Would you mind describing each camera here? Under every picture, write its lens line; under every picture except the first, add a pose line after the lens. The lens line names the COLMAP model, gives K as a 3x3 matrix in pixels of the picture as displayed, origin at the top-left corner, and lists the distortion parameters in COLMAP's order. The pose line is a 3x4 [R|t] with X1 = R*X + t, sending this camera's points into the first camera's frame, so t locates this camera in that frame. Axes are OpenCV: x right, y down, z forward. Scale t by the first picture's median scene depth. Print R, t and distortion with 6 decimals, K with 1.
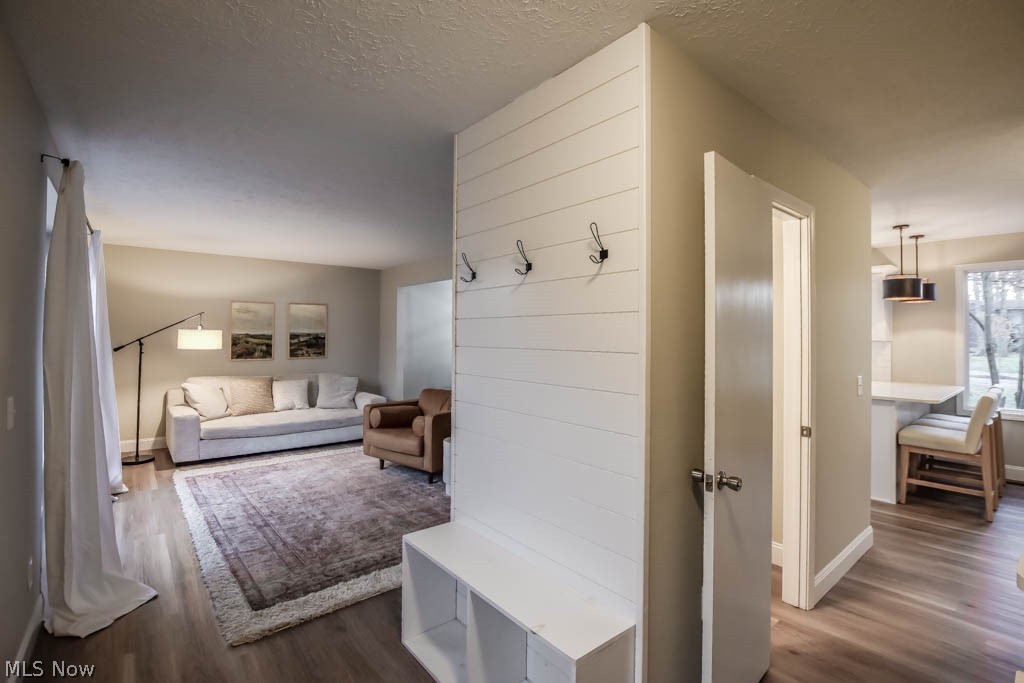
lens RADIAL K [[453.6, 0, 515.5], [0, 453.6, 334.4], [0, 0, 1]] dist [-0.032612, 0.002037]
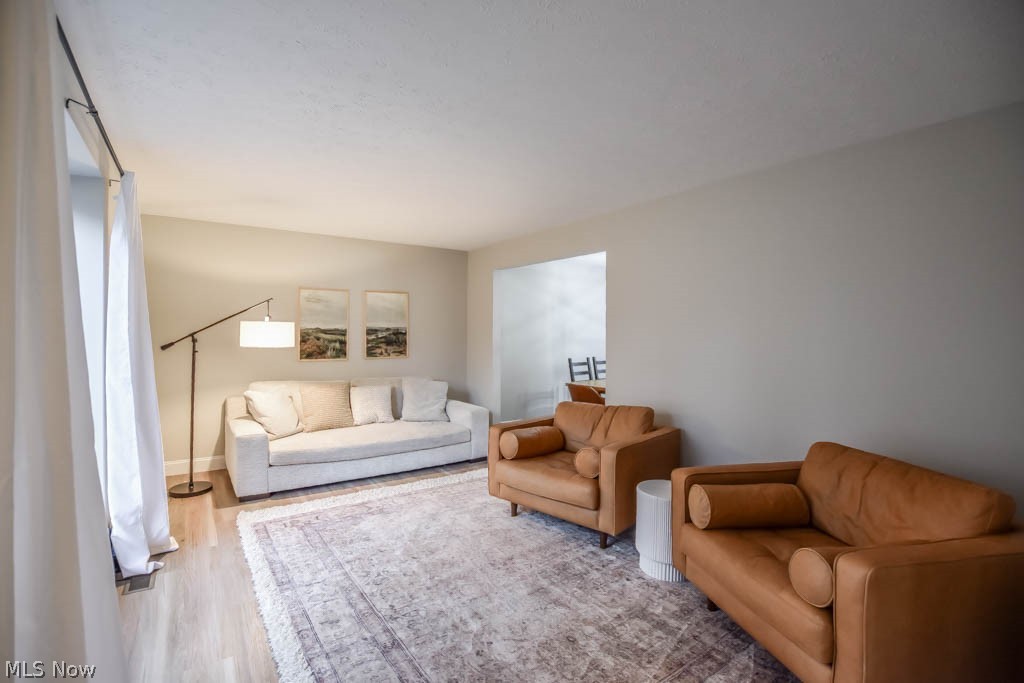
lens RADIAL K [[453.6, 0, 508.3], [0, 453.6, 339.5], [0, 0, 1]] dist [-0.032612, 0.002037]
pose [[0.995588, 0.001219, -0.093823, -0.227109], [0.000284, 0.999872, 0.016002, 0.007936], [0.093830, -0.015958, 0.995460, 0.277491]]
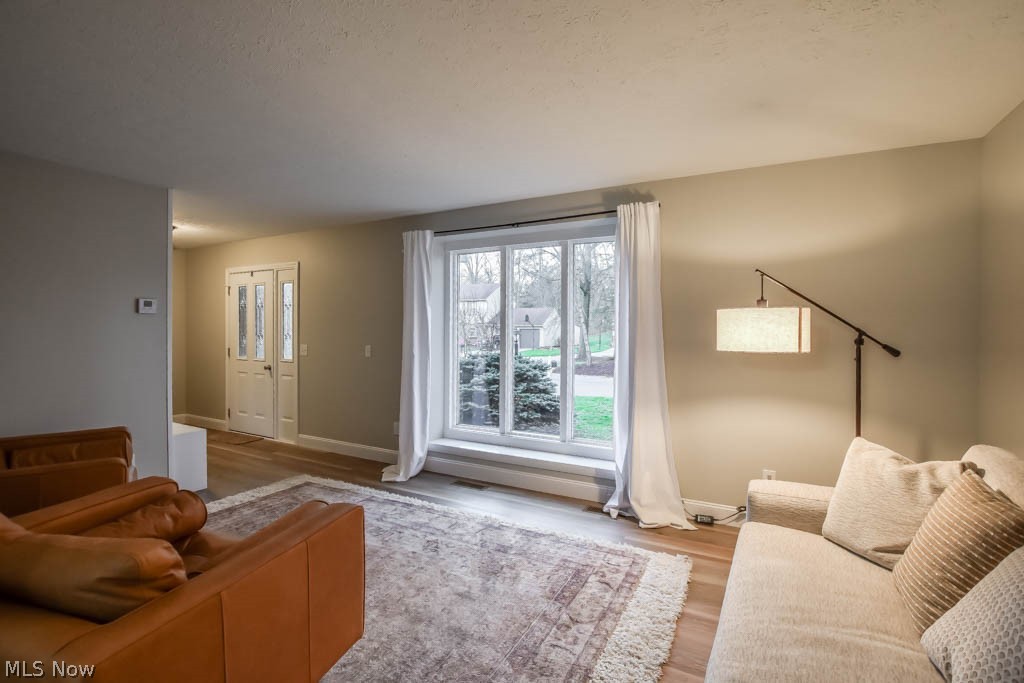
lens RADIAL K [[453.6, 0, 507.9], [0, 453.6, 333.8], [0, 0, 1]] dist [-0.032612, 0.002037]
pose [[-0.933409, 0.000042, -0.358814, -0.301433], [0.002625, 0.999974, -0.006713, 0.014167], [0.358804, -0.007208, -0.933385, 1.388834]]
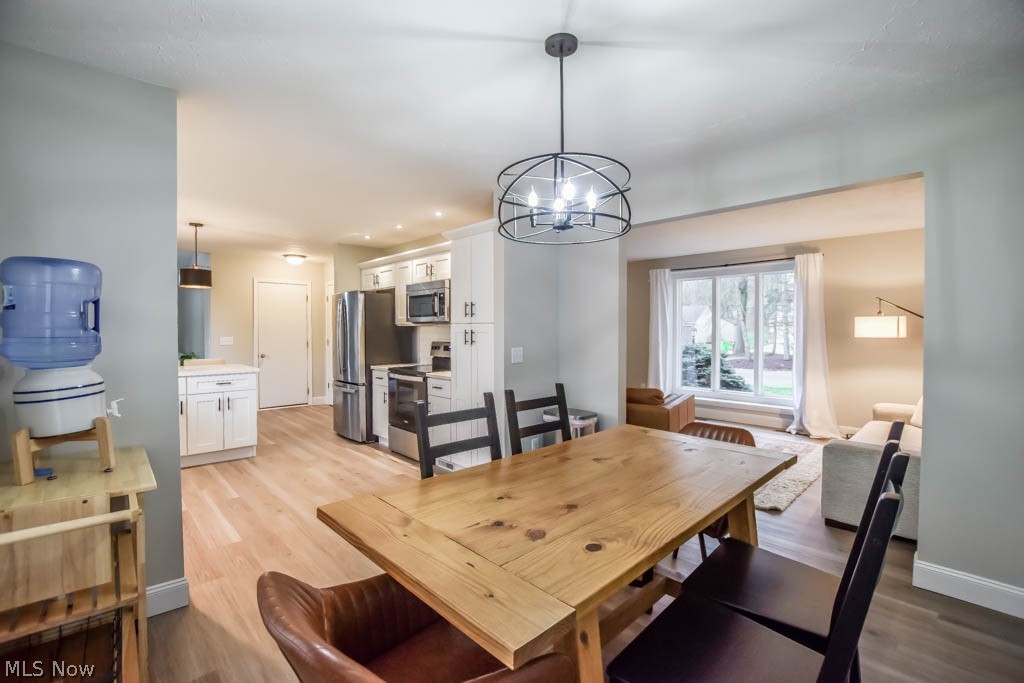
lens RADIAL K [[453.6, 0, 505.6], [0, 453.6, 334.2], [0, 0, 1]] dist [-0.032612, 0.002037]
pose [[-0.997351, 0.004643, -0.072592, 0.106429], [0.004756, 0.999988, -0.001393, 0.020116], [0.072585, -0.001735, -0.997361, 1.881640]]
